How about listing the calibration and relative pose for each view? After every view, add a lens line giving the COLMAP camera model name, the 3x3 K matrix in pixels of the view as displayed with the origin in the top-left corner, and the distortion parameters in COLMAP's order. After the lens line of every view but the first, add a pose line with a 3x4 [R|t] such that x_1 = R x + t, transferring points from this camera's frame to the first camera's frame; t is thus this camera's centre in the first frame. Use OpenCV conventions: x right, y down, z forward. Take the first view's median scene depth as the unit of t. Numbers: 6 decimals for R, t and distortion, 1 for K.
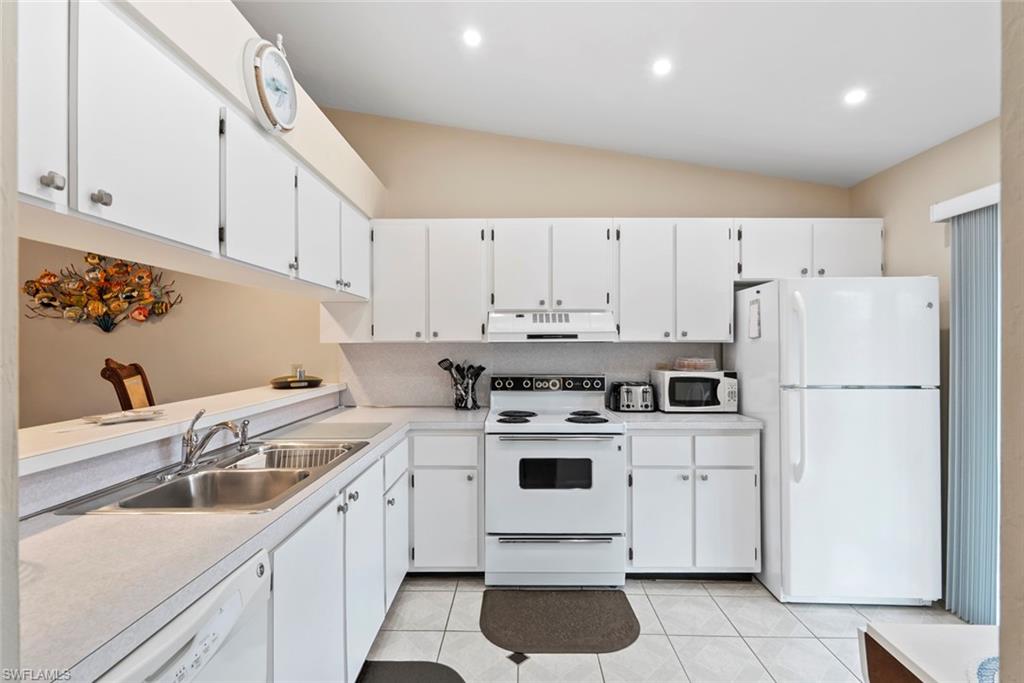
lens RADIAL K [[454.0, 0, 512.5], [0, 454.0, 343.1], [0, 0, 1]] dist [-0.002346, 0.000026]
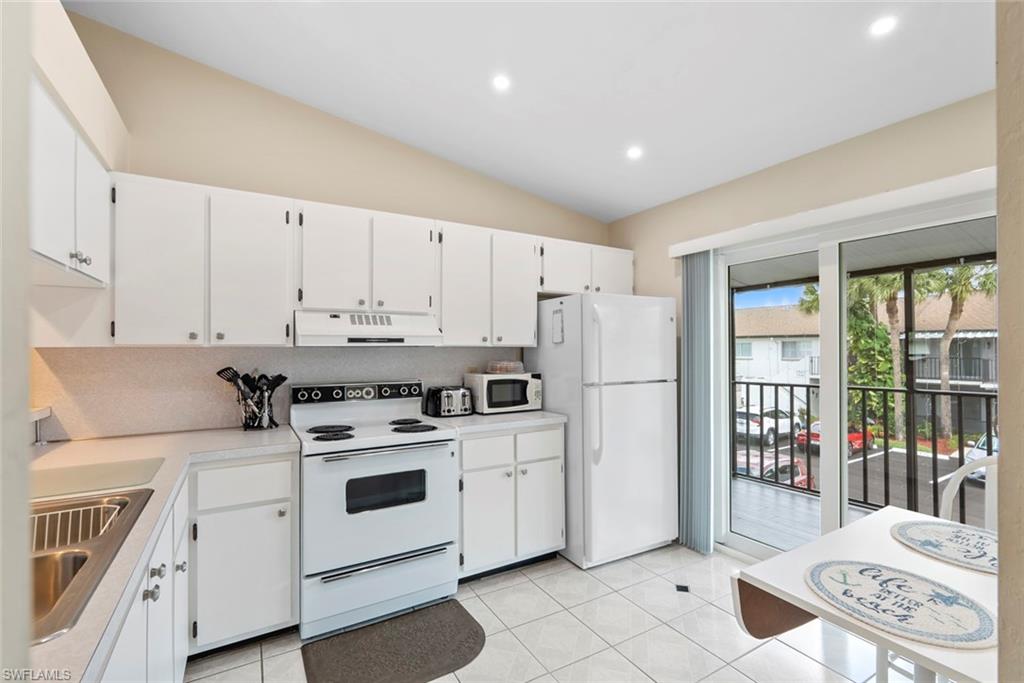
lens RADIAL K [[454.0, 0, 512.5], [0, 454.0, 343.1], [0, 0, 1]] dist [-0.002346, 0.000026]
pose [[0.853434, 0.005540, 0.521171, -0.148040], [-0.000834, 0.999957, -0.009263, -0.000549], [-0.521200, 0.007470, 0.853402, 0.079262]]
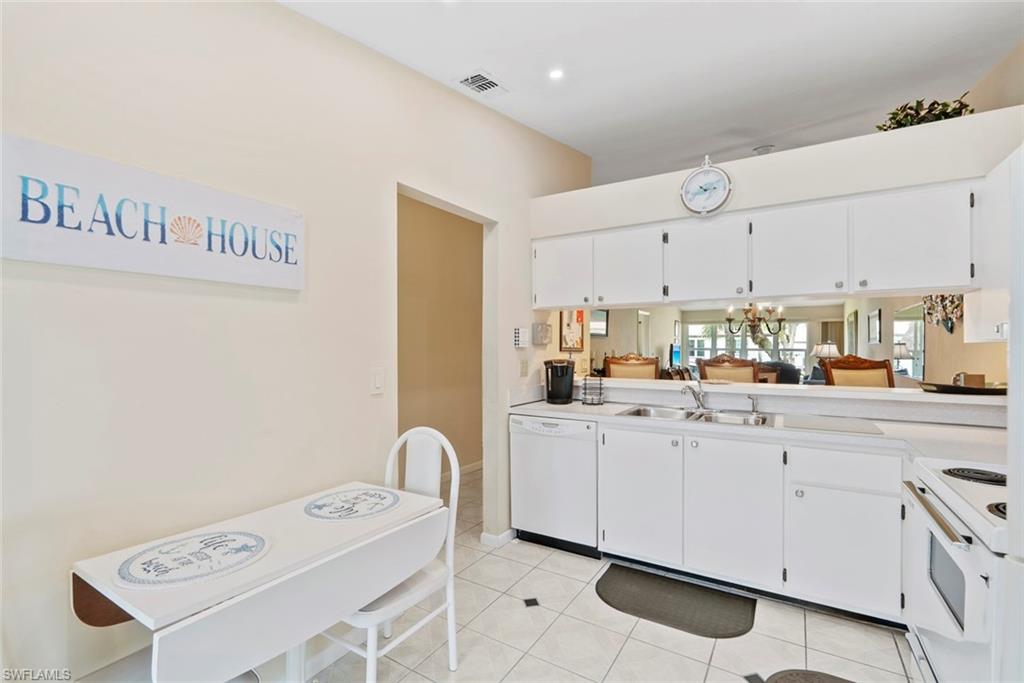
lens RADIAL K [[458.5, 0, 510.7], [0, 458.5, 346.7], [0, 0, 1]] dist [0.000940, 0.000063]
pose [[-0.517620, 0.001077, -0.855610, 0.750375], [-0.000227, 0.999999, 0.001396, 0.005122], [0.855611, 0.000917, -0.517619, 0.737164]]
